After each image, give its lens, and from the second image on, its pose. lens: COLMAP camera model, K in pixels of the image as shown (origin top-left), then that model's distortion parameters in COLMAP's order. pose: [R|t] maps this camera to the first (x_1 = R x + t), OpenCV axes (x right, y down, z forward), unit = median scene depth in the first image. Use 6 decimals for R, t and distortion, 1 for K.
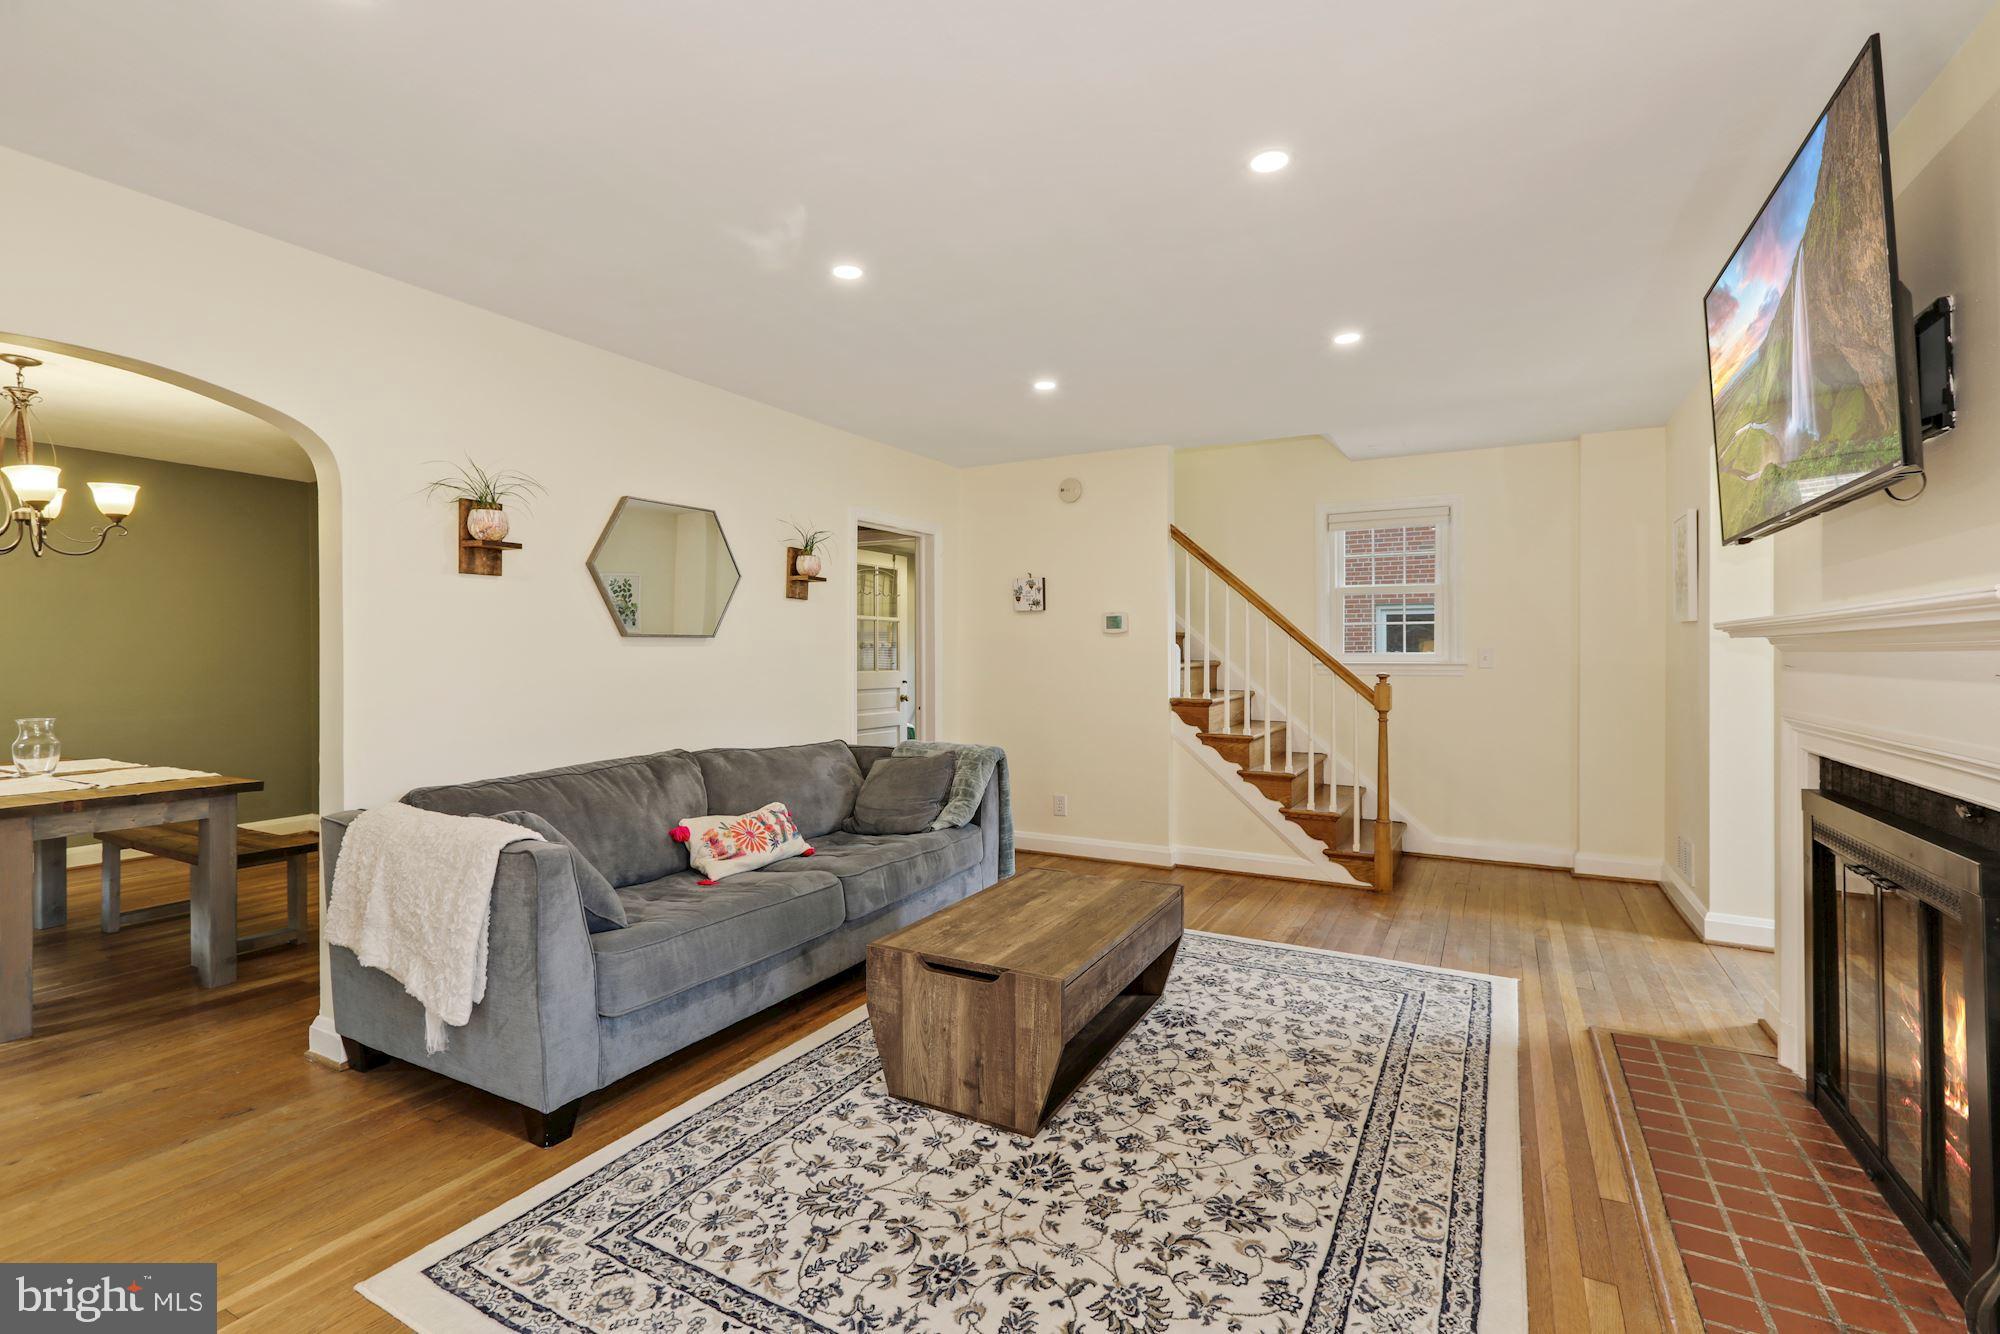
lens RADIAL K [[893.3, 0, 1004.2], [0, 893.3, 657.7], [0, 0, 1]] dist [-0.008798, 0.003929]
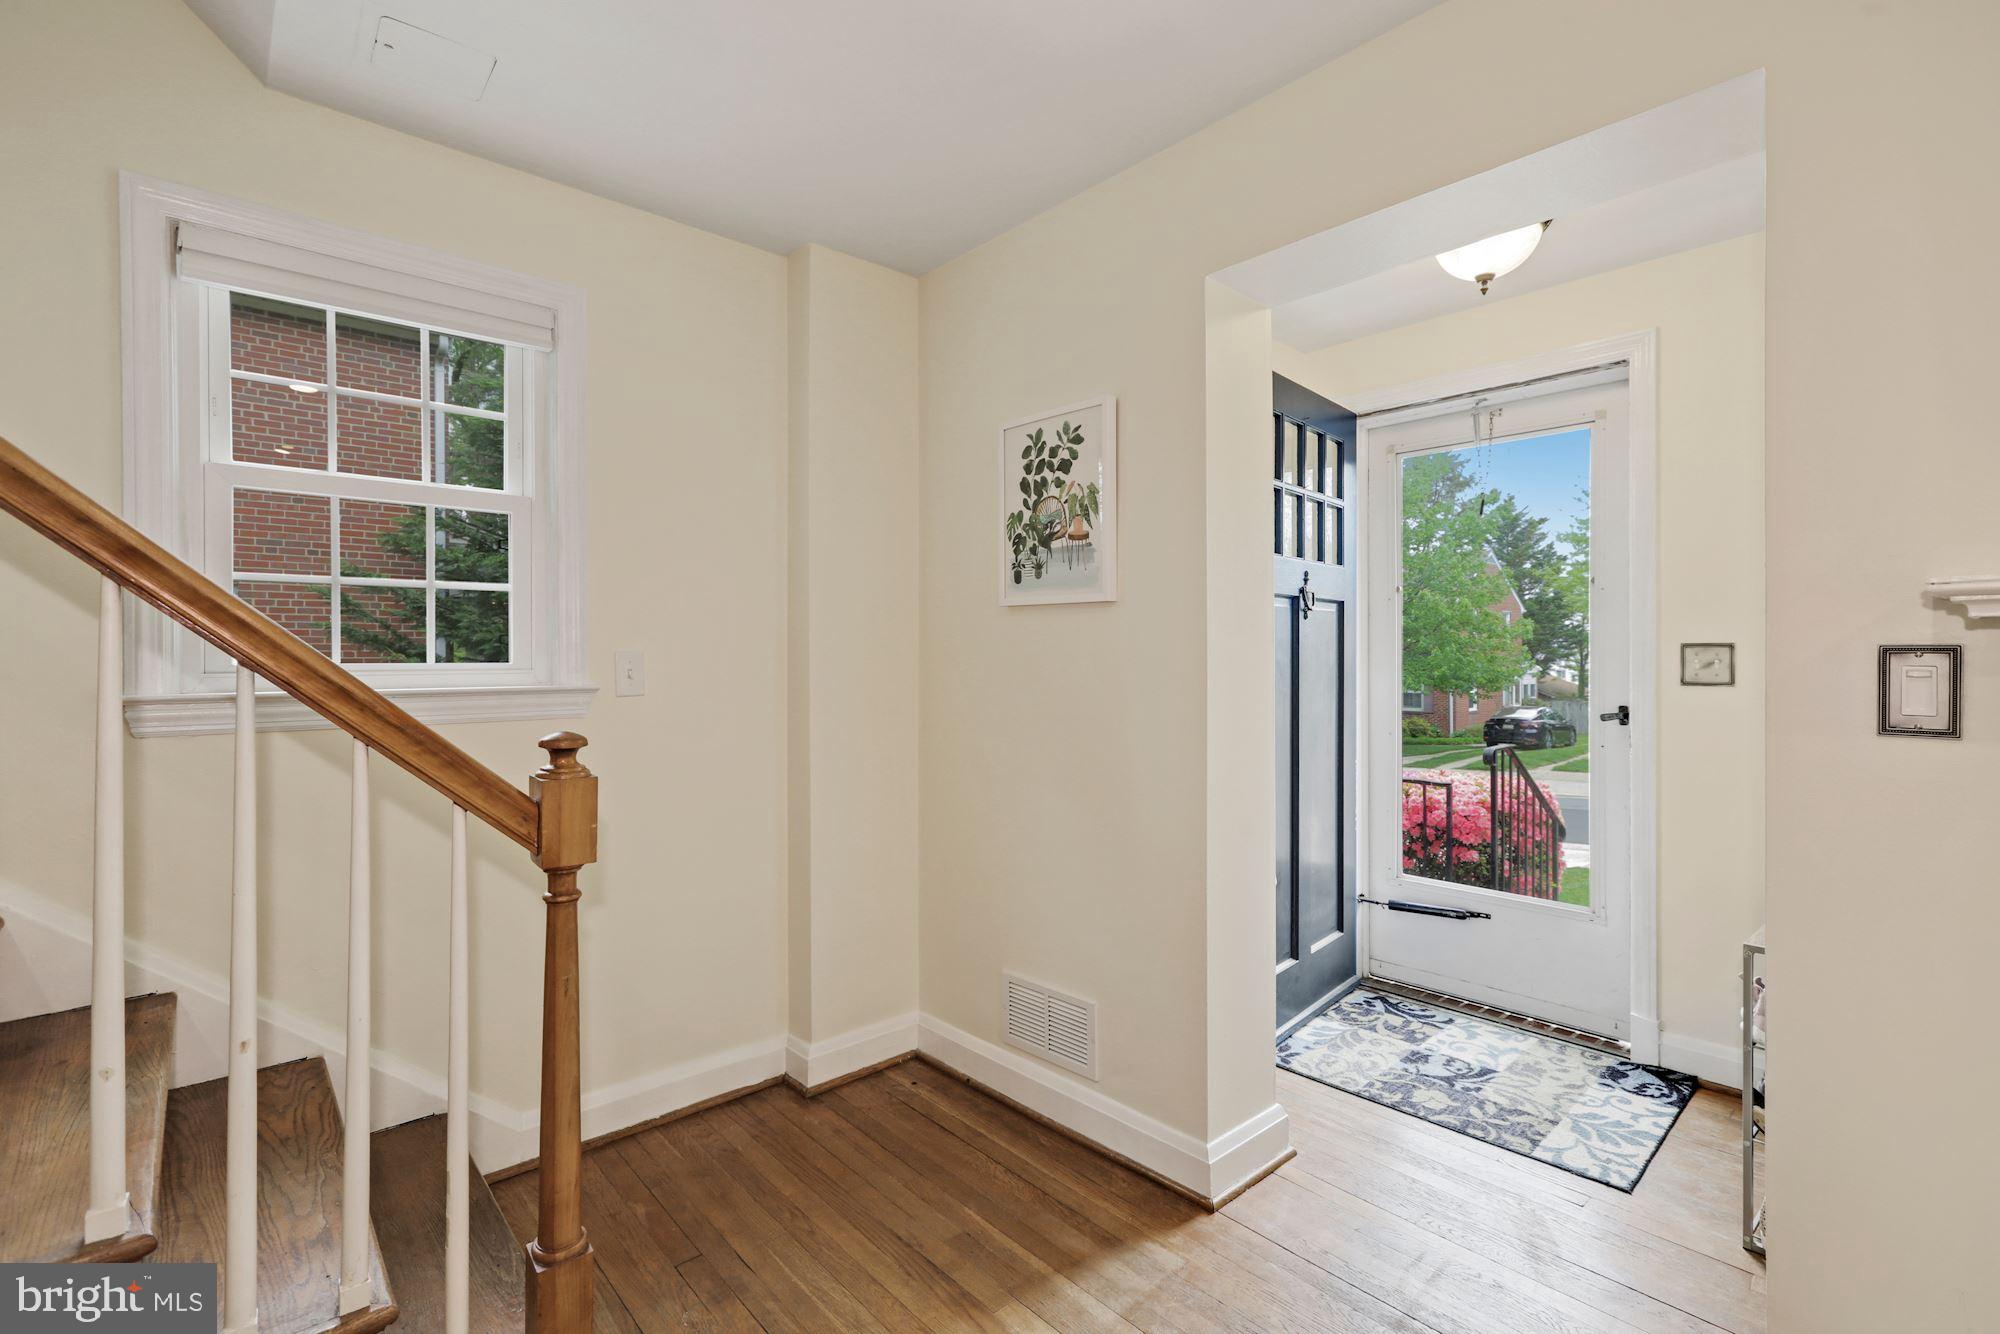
lens RADIAL K [[893.3, 0, 994.7], [0, 893.3, 660.0], [0, 0, 1]] dist [-0.008798, 0.003929]
pose [[0.332994, -0.000549, 0.942929, 0.397236], [0.008490, 0.999961, -0.002416, -0.007785], [-0.942891, 0.008811, 0.332986, 1.514047]]
